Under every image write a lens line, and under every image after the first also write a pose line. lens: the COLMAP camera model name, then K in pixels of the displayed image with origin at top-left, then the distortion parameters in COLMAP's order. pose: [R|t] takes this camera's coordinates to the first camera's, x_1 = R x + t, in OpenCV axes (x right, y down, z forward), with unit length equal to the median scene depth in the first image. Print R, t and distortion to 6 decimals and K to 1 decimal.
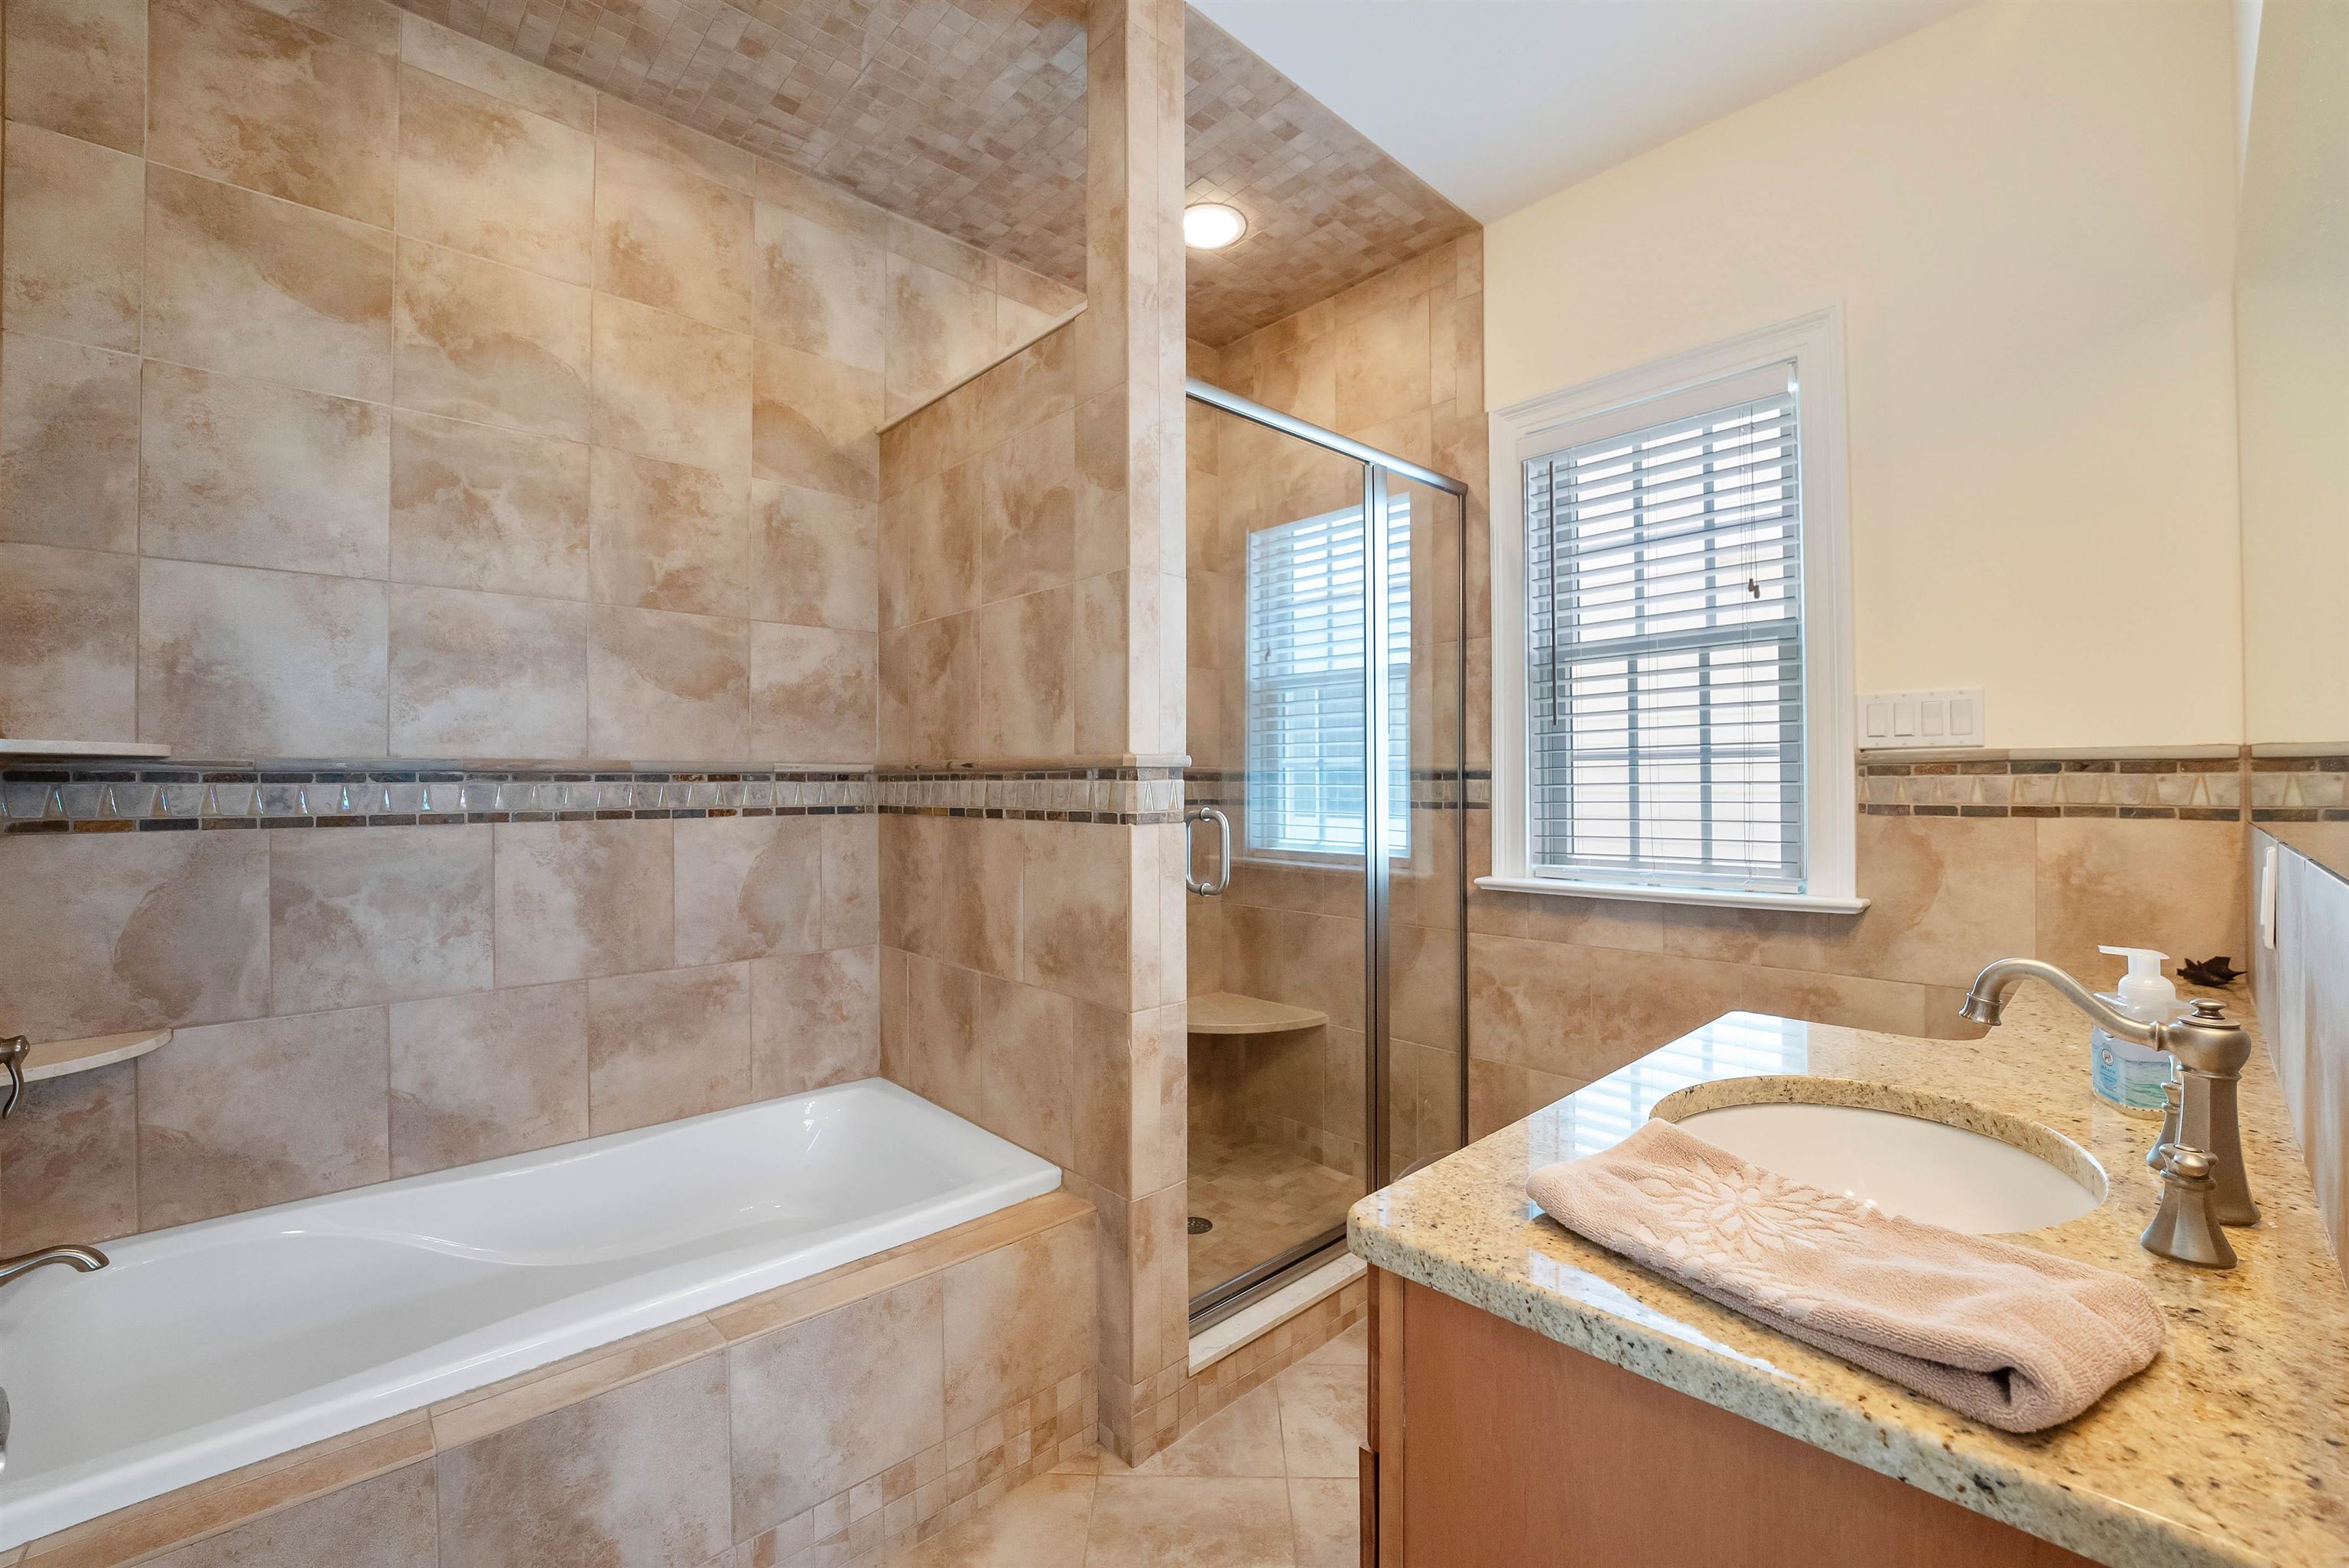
lens RADIAL K [[977.9, 0, 1174.5], [0, 977.9, 784.0], [0, 0, 1]] dist [-0.021250, -0.000048]
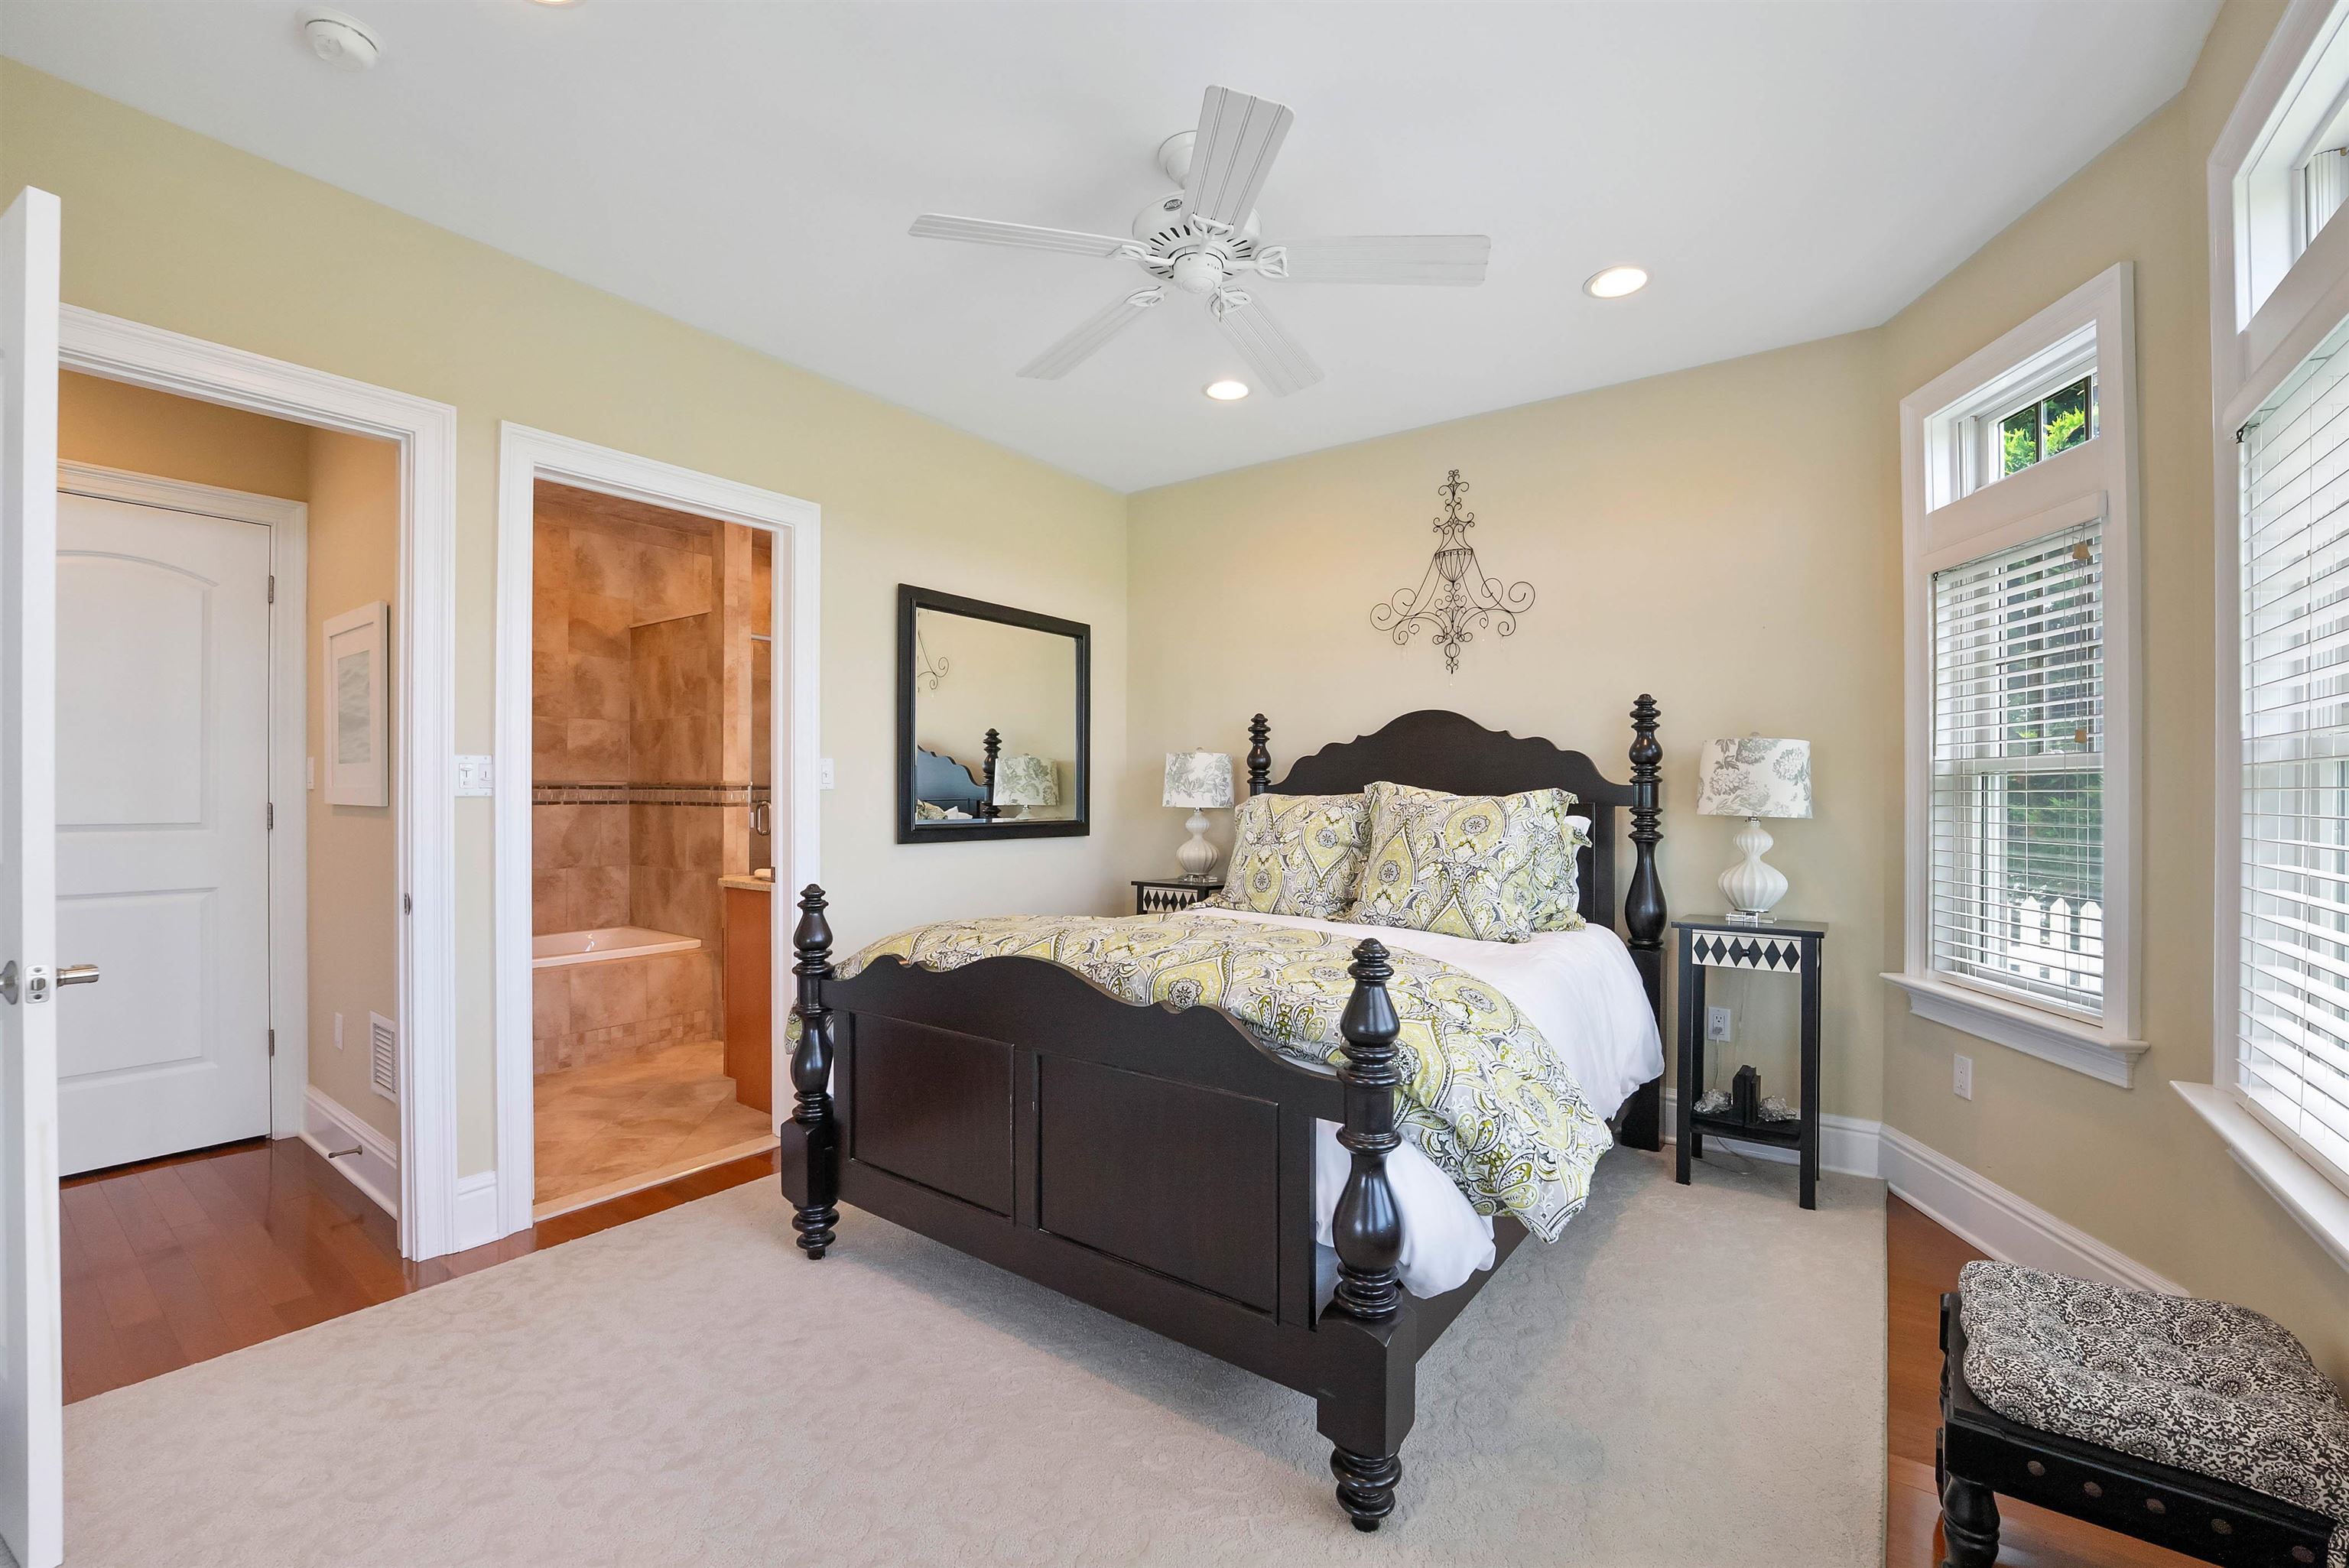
lens RADIAL K [[977.9, 0, 1174.5], [0, 977.9, 784.0], [0, 0, 1]] dist [-0.021250, -0.000048]
pose [[0.981512, 0.004359, 0.191351, 0.533048], [-0.004214, 0.999990, -0.001164, -0.019313], [-0.191355, 0.000336, 0.981521, -1.523441]]
